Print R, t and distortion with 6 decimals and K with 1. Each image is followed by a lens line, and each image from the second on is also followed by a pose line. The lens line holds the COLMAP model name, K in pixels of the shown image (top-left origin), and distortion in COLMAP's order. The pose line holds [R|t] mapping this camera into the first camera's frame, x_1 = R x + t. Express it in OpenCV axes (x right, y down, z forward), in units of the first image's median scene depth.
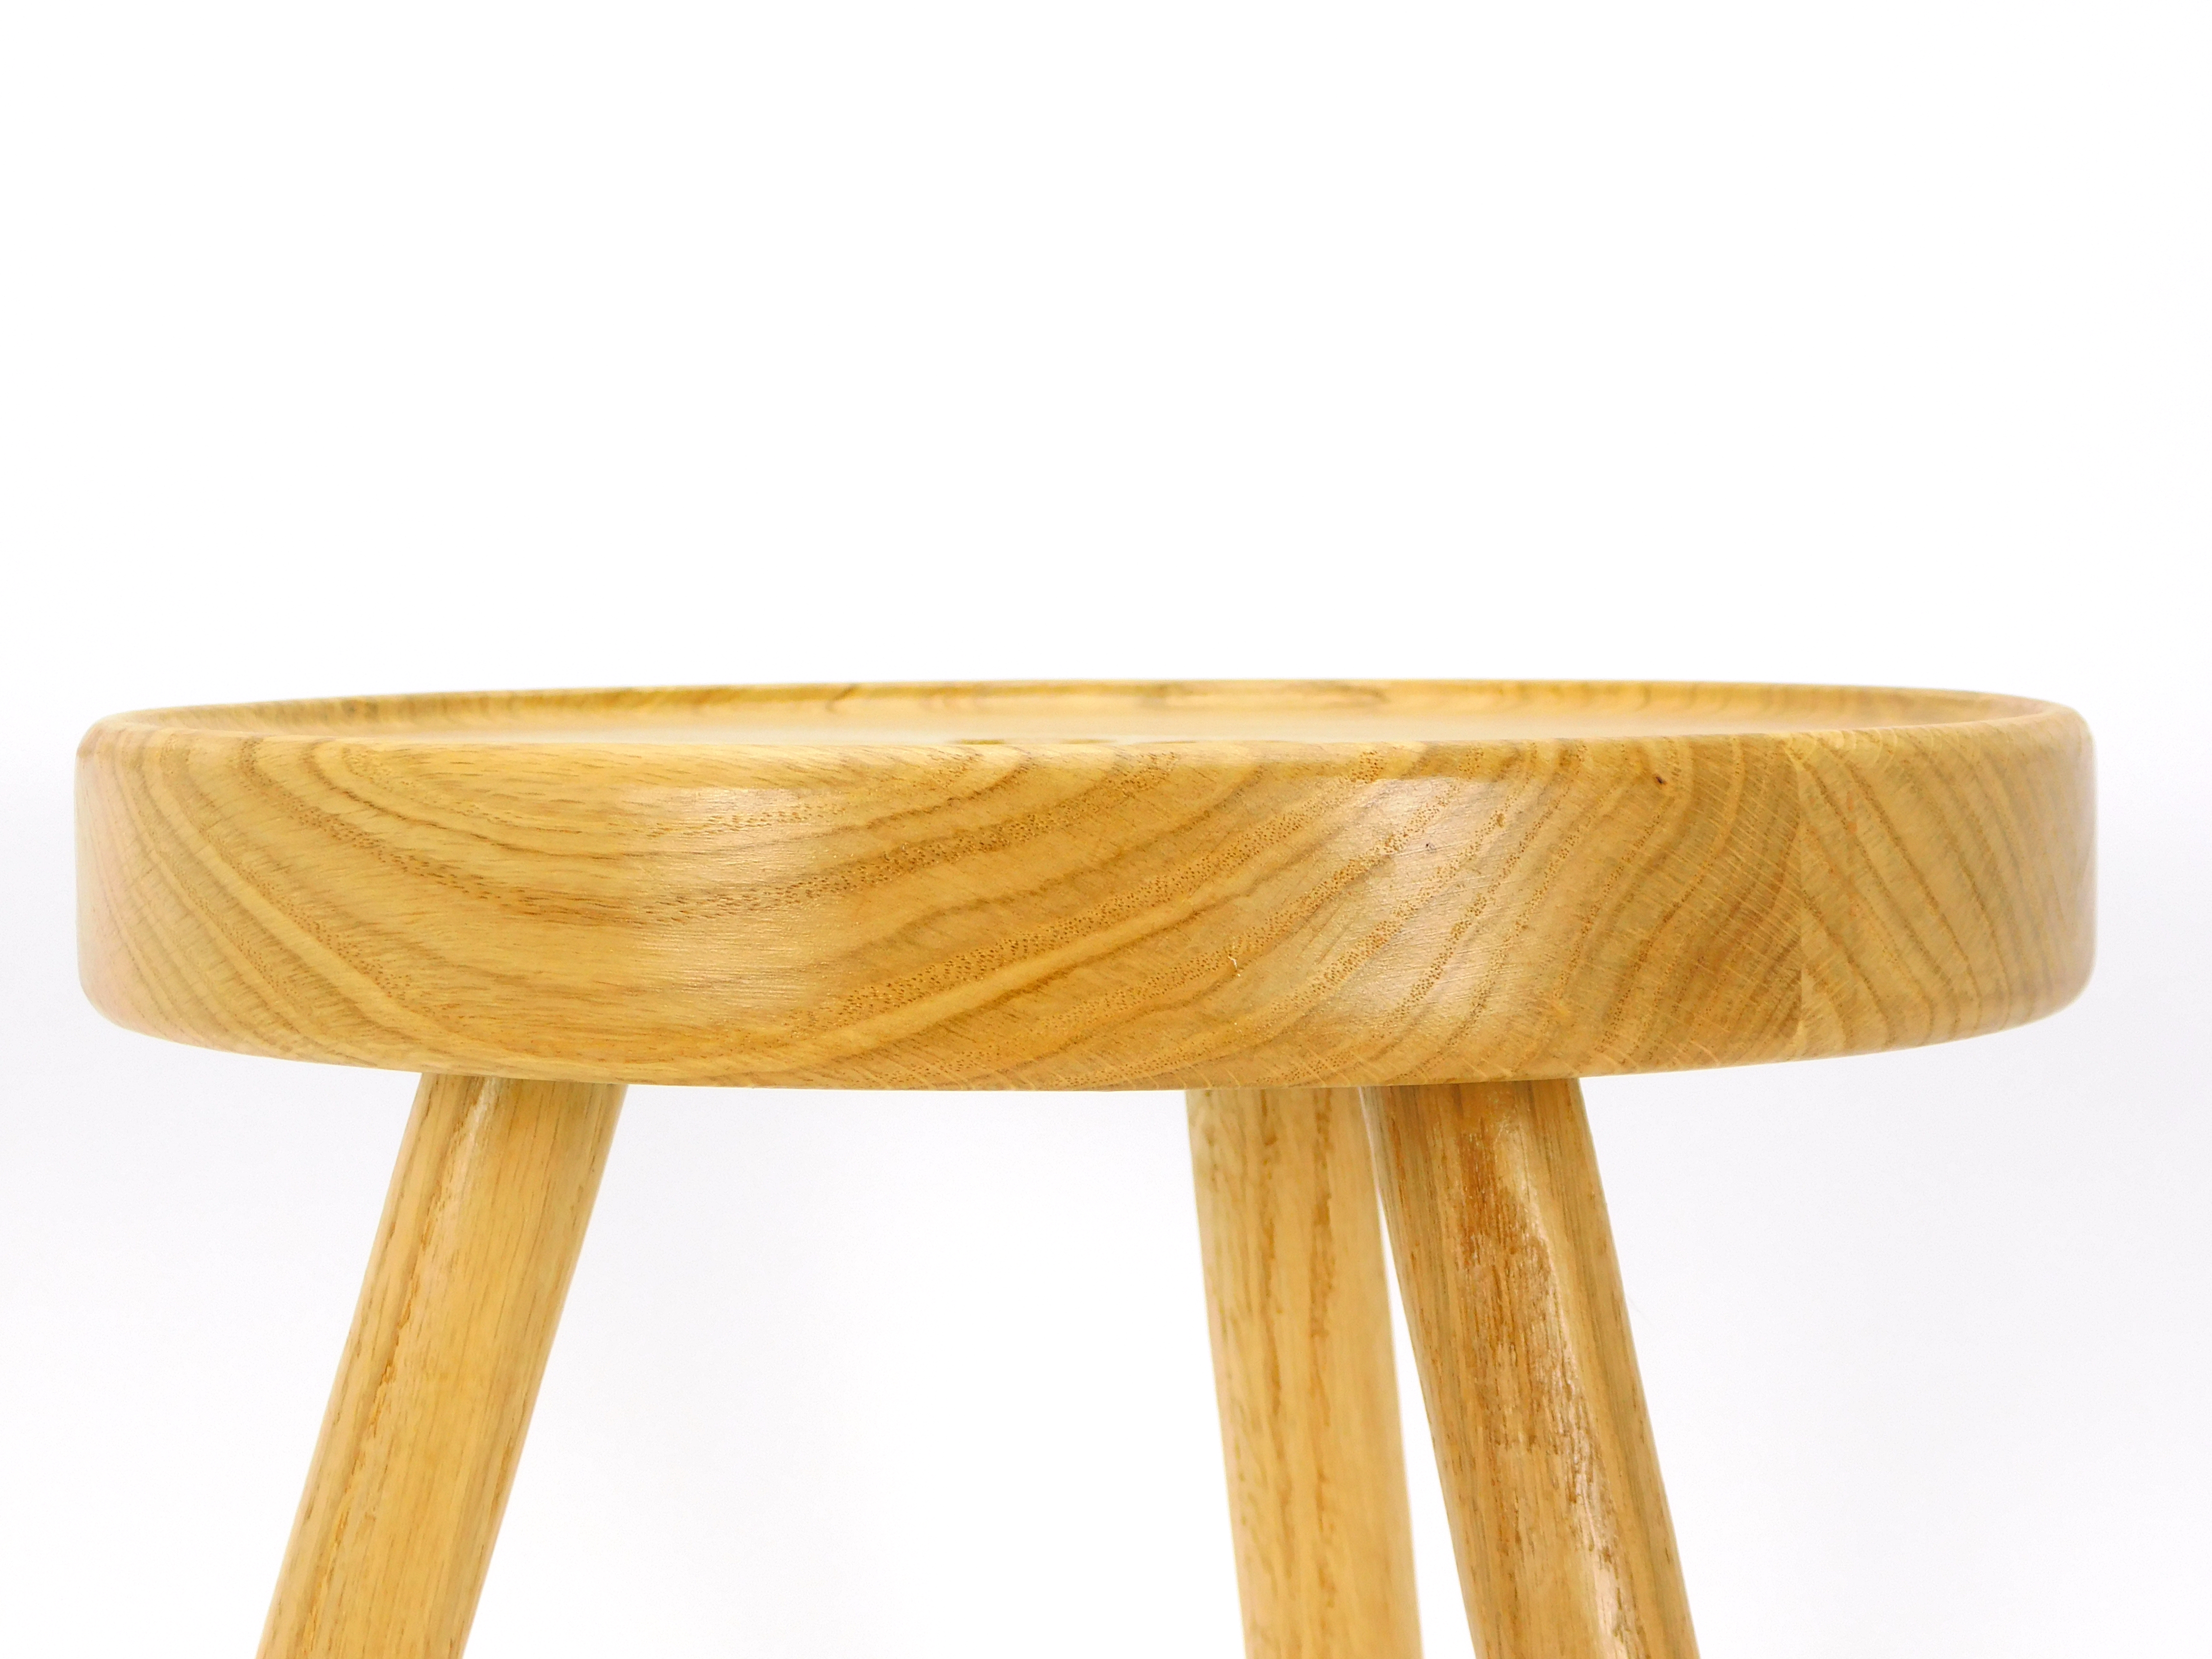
lens RADIAL K [[5391.4, 0, 1118.6], [0, 5391.4, 823.0], [0, 0, 1]] dist [0.033202, 0.000000]
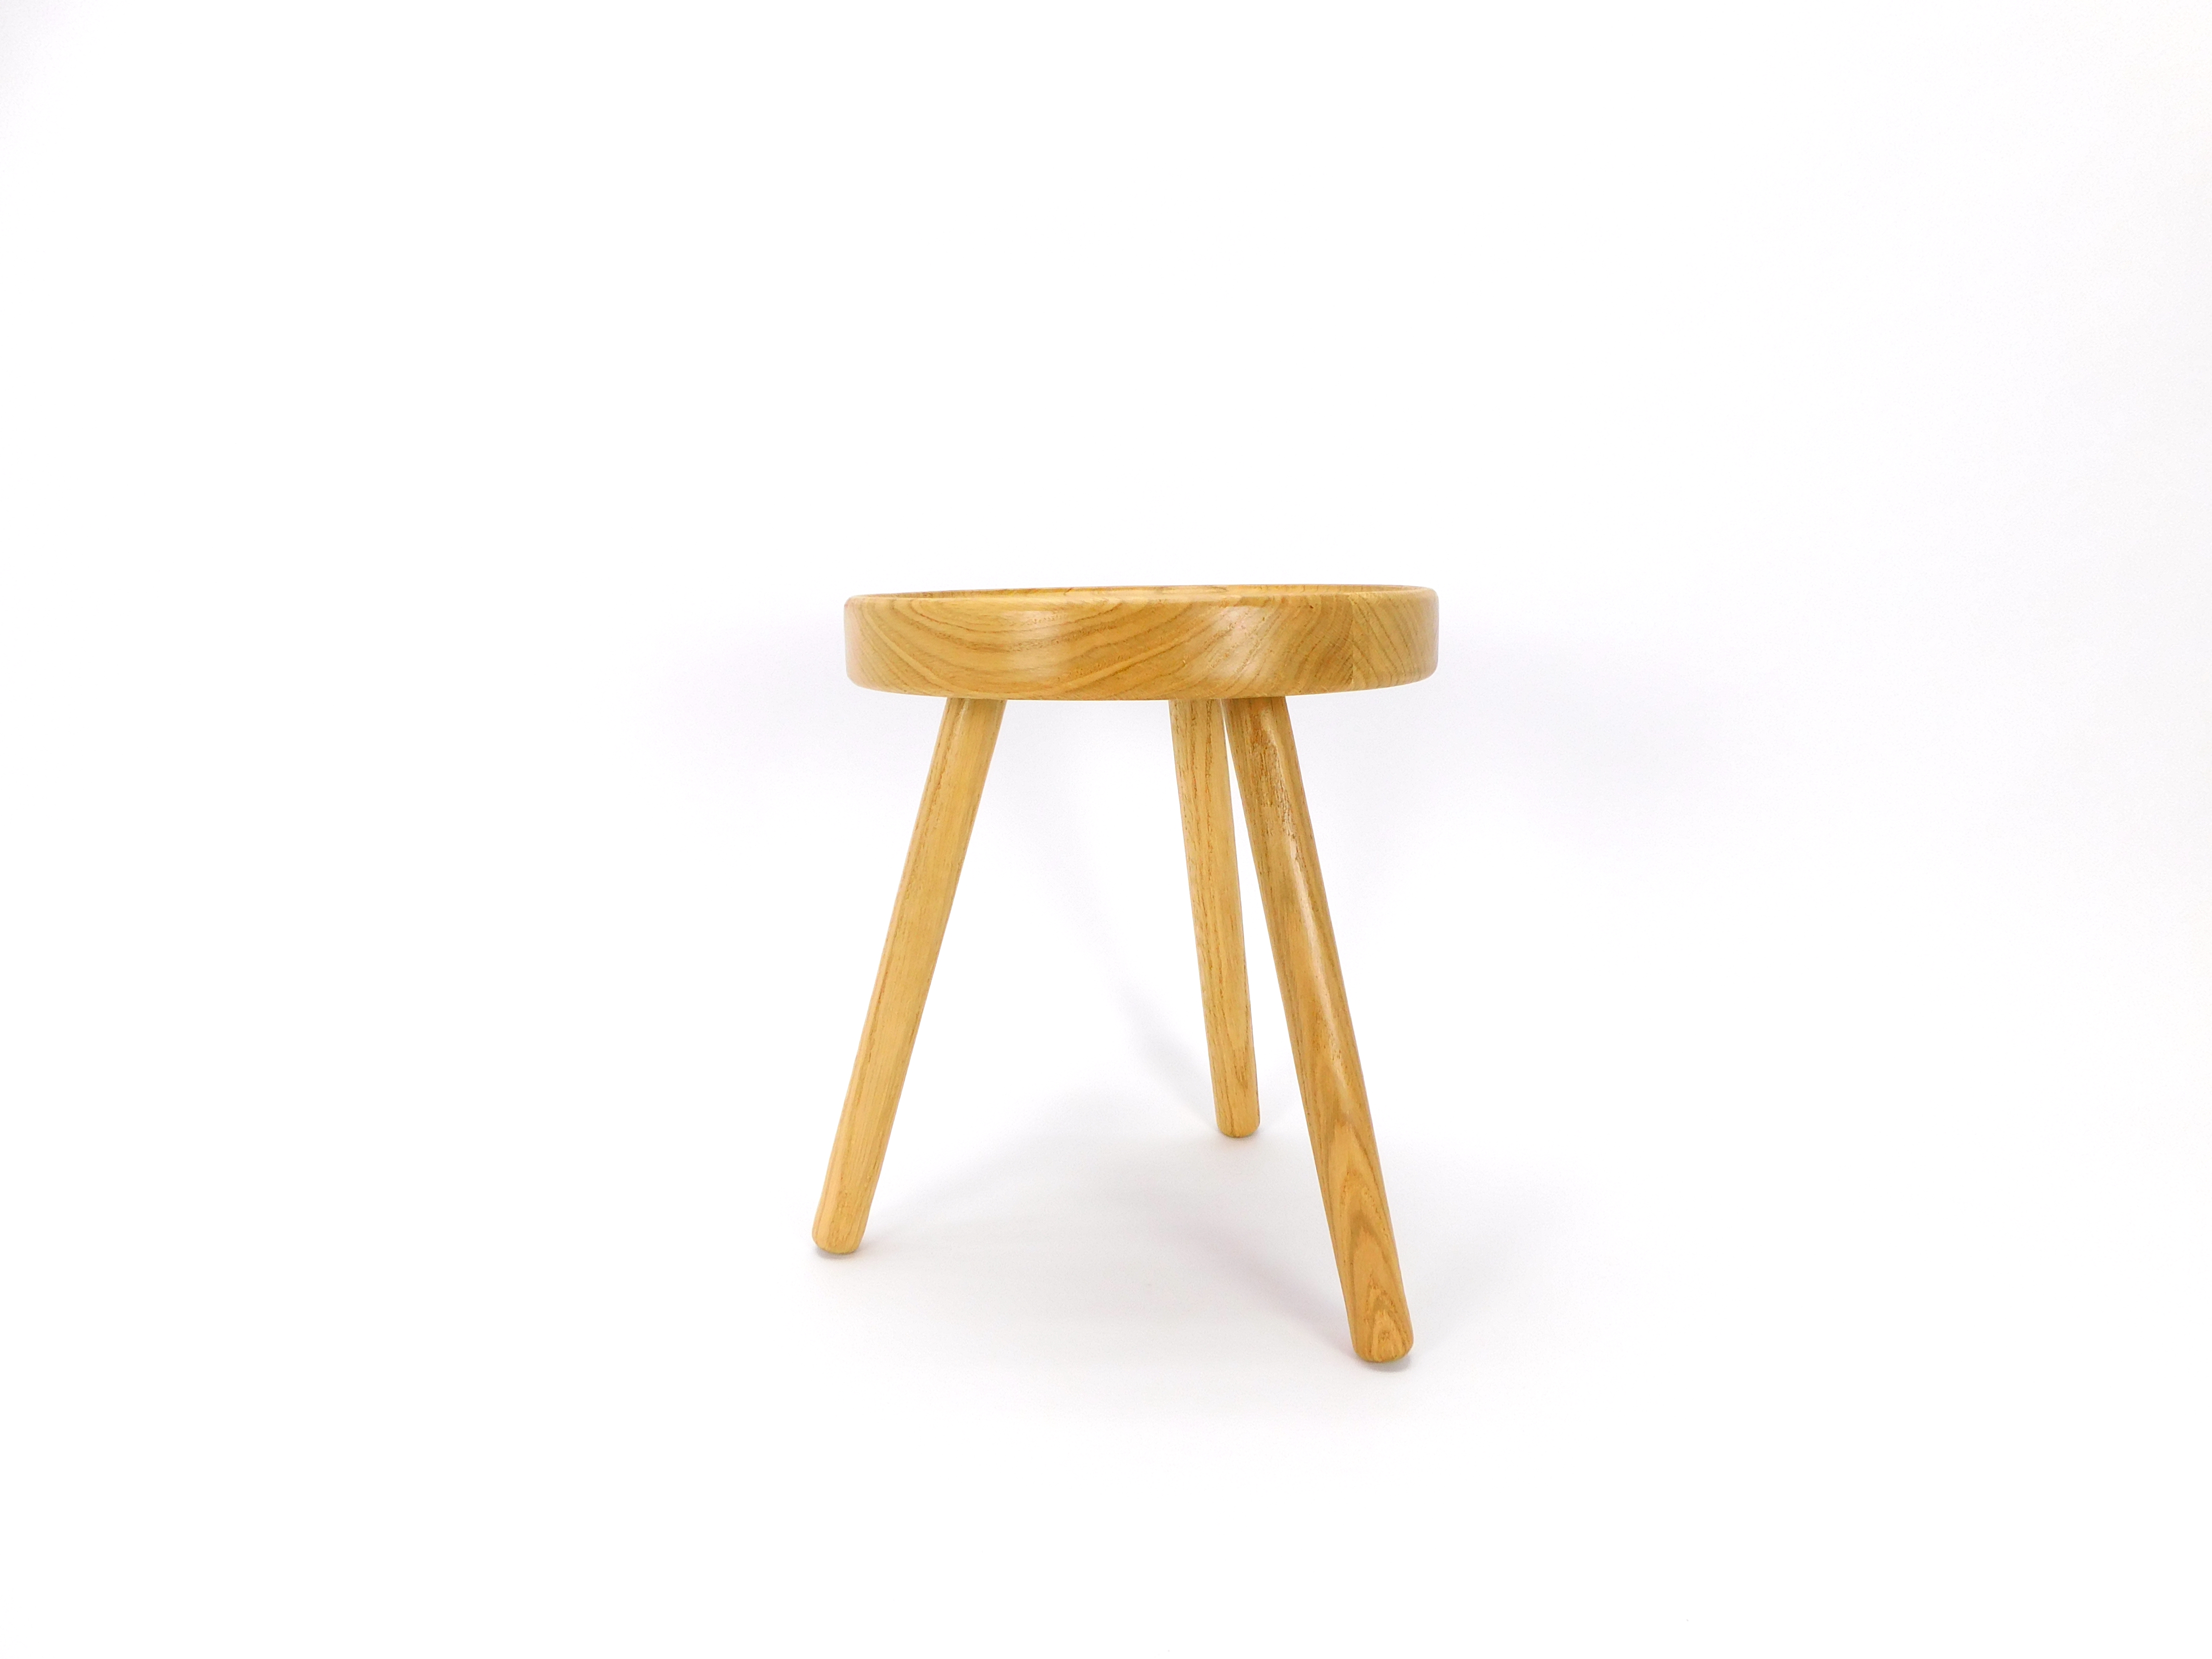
lens RADIAL K [[1470.3, 0, 1083.4], [0, 1470.3, 829.5], [0, 0, 1]] dist [0.002557, 0.000006]
pose [[0.999007, -0.003750, -0.044387, -0.000970], [0.009242, 0.992219, 0.124165, 0.014363], [0.043576, -0.124452, 0.991268, 0.072546]]
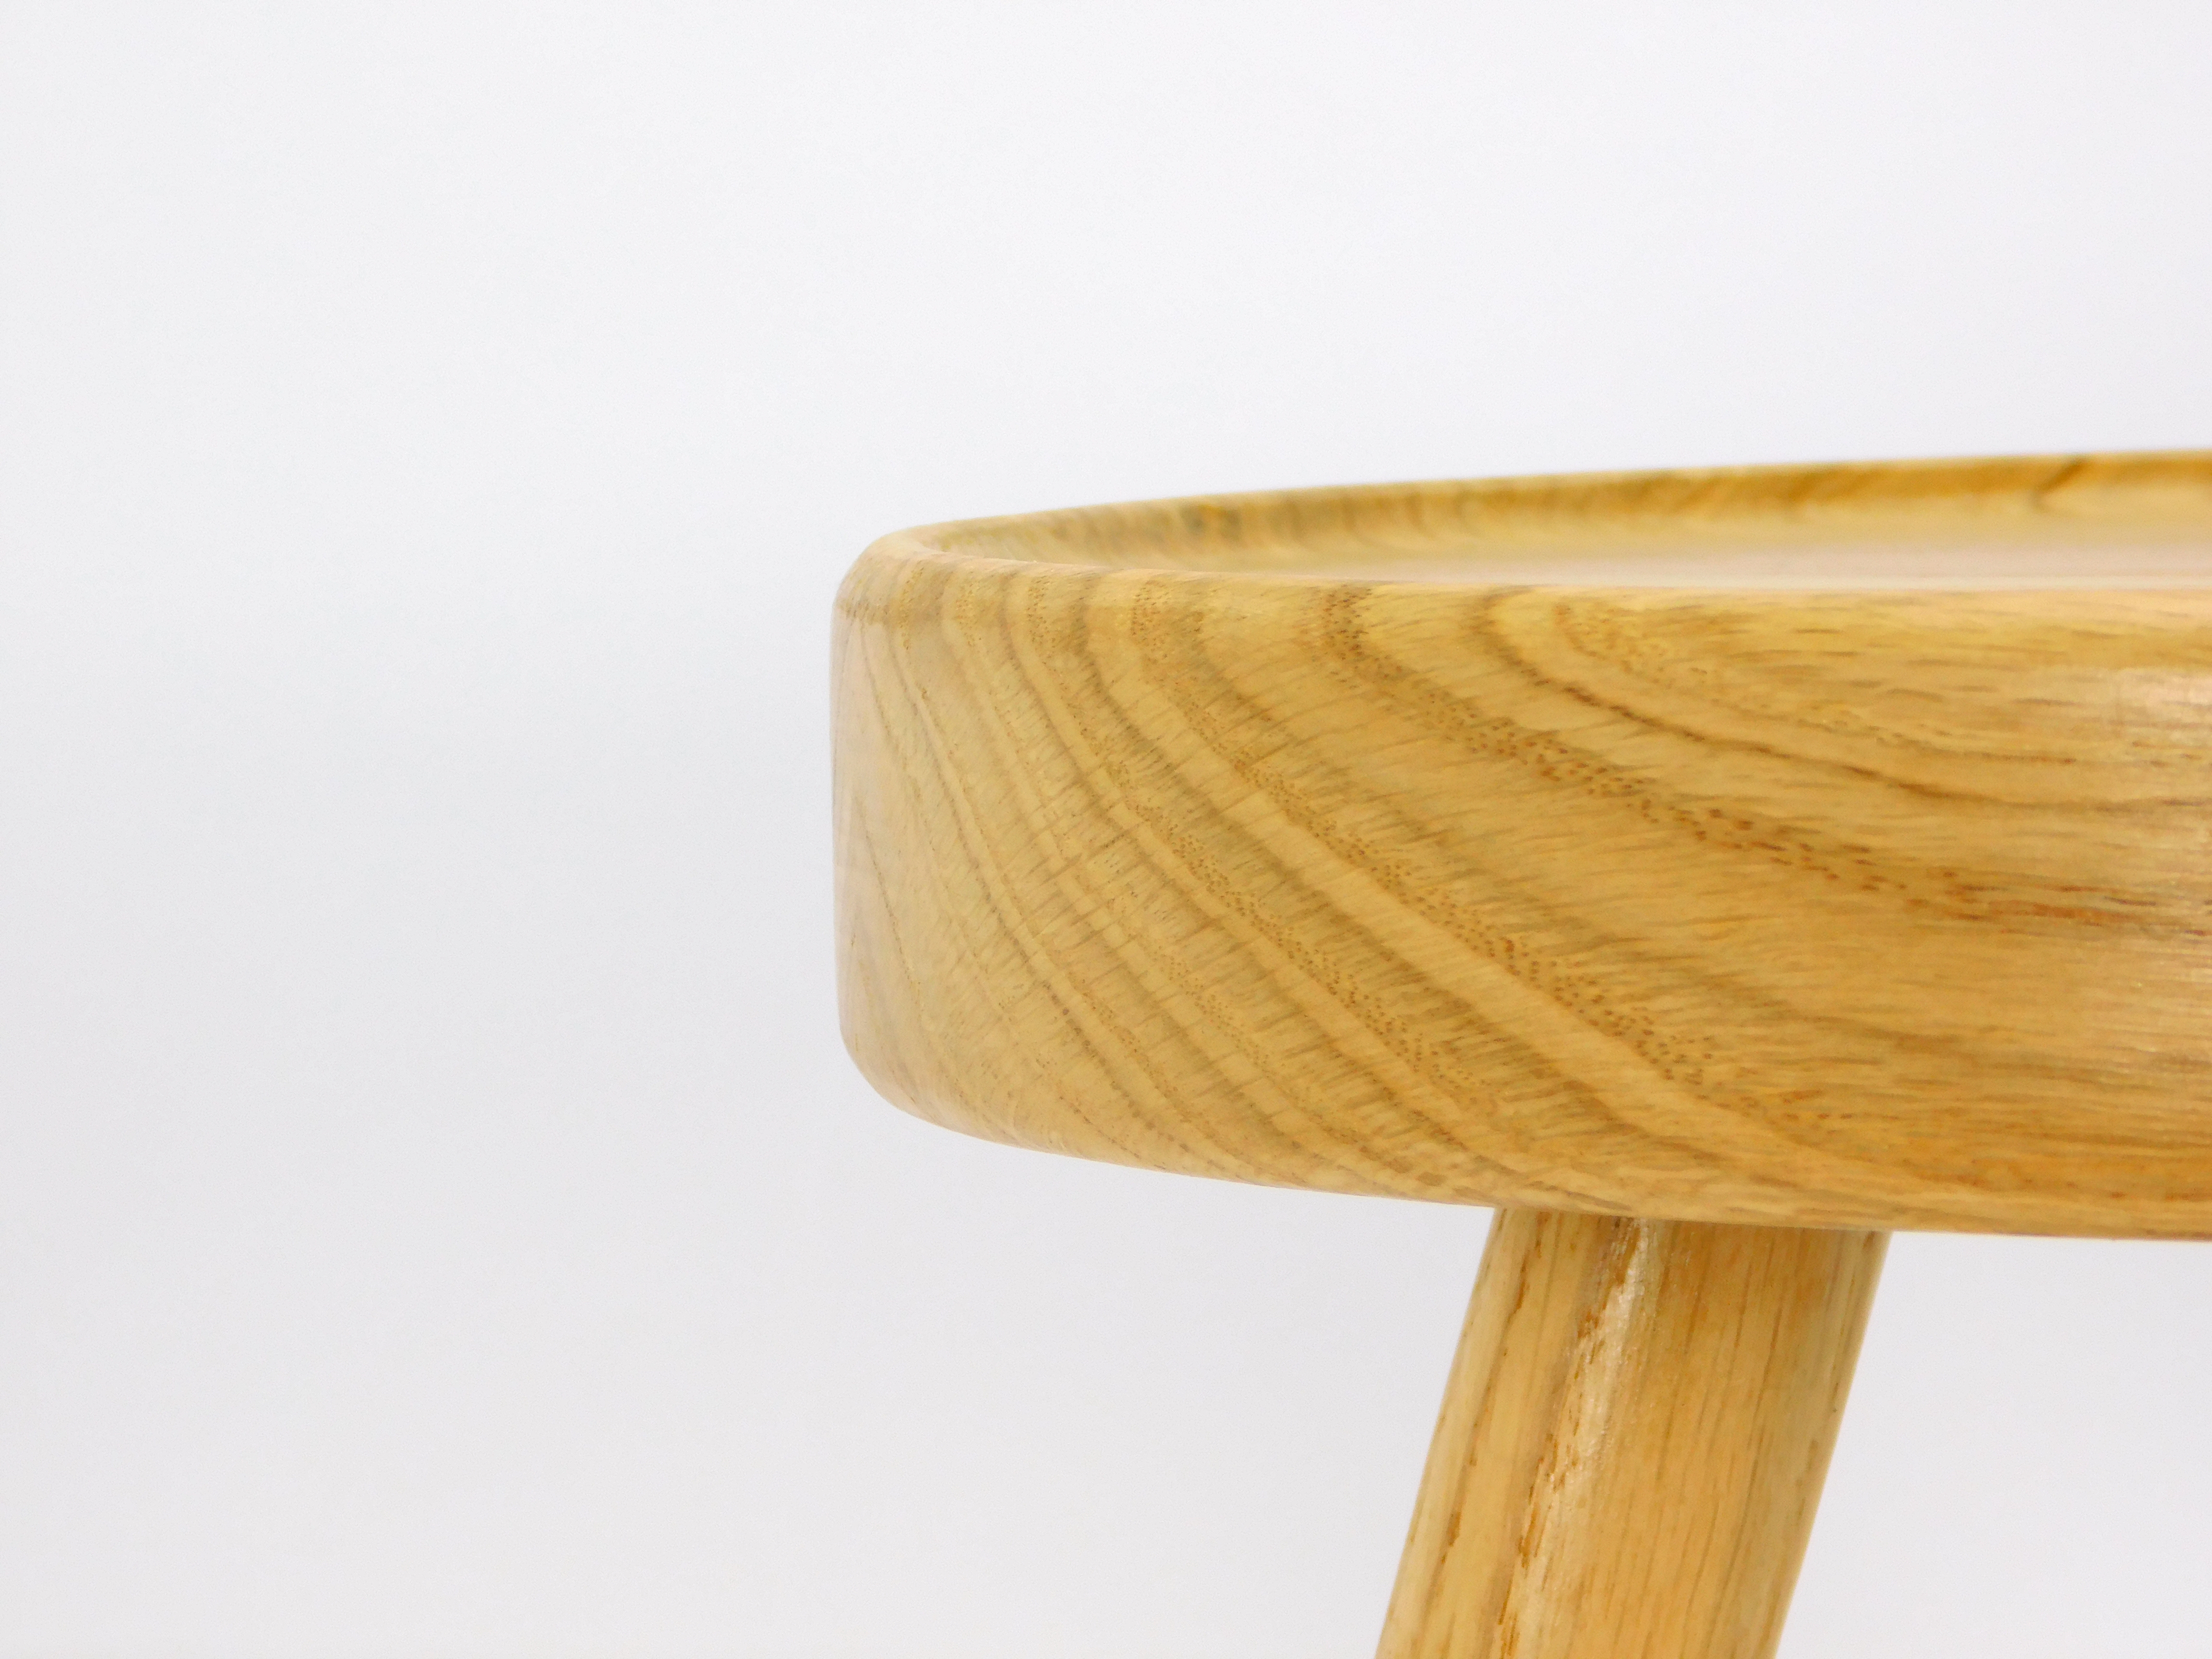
lens RADIAL K [[11179.2, 0, 1104.8], [0, 11179.2, 821.3], [0, 0, 1]] dist [0.567754, 0.000000]
pose [[0.999925, -0.011725, -0.003491, -0.182105], [0.011762, 0.999874, 0.010702, -0.004991], [0.003365, -0.010742, 0.999937, -0.086144]]
